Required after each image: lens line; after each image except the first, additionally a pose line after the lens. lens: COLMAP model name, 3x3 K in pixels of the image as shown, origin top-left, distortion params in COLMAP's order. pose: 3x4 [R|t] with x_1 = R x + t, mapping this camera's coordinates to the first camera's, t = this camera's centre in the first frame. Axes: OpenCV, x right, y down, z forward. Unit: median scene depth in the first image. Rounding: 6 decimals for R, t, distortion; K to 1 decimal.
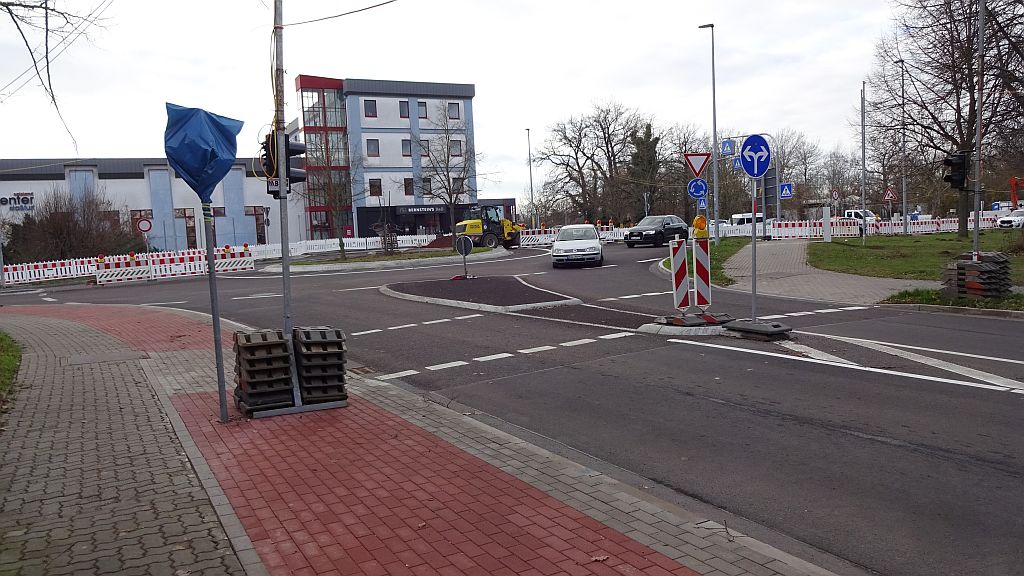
lens RADIAL K [[776.7, 0, 512.0], [0, 776.7, 288.0], [0, 0, 1]] dist [-0.004818, -0.001350]
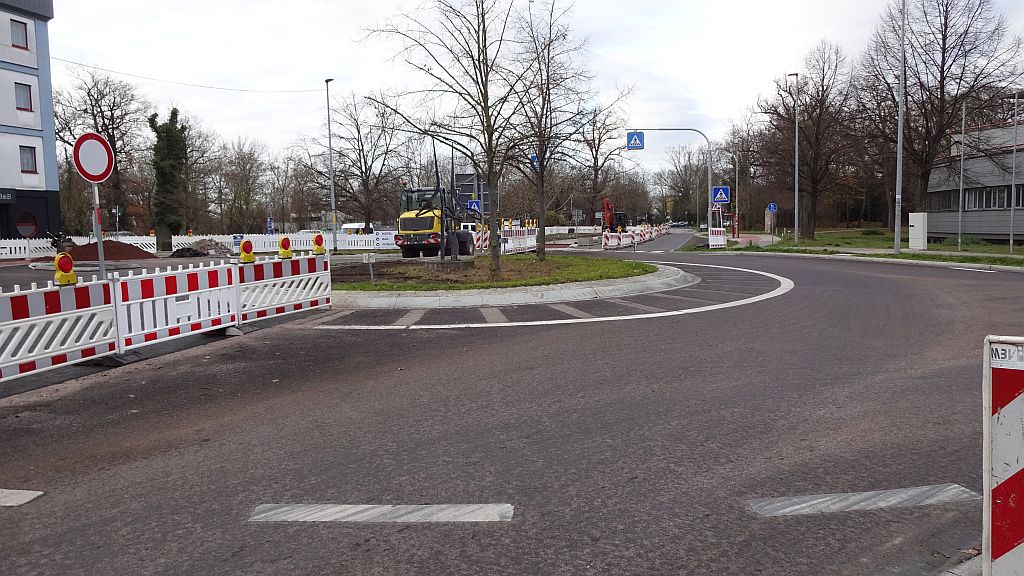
lens RADIAL K [[776.7, 0, 512.0], [0, 776.7, 288.0], [0, 0, 1]] dist [-0.004818, -0.001350]
pose [[0.684687, -0.022200, 0.728499, -0.319744], [0.038080, 0.999260, -0.005339, -0.015425], [-0.727842, 0.031397, 0.685026, 0.389151]]
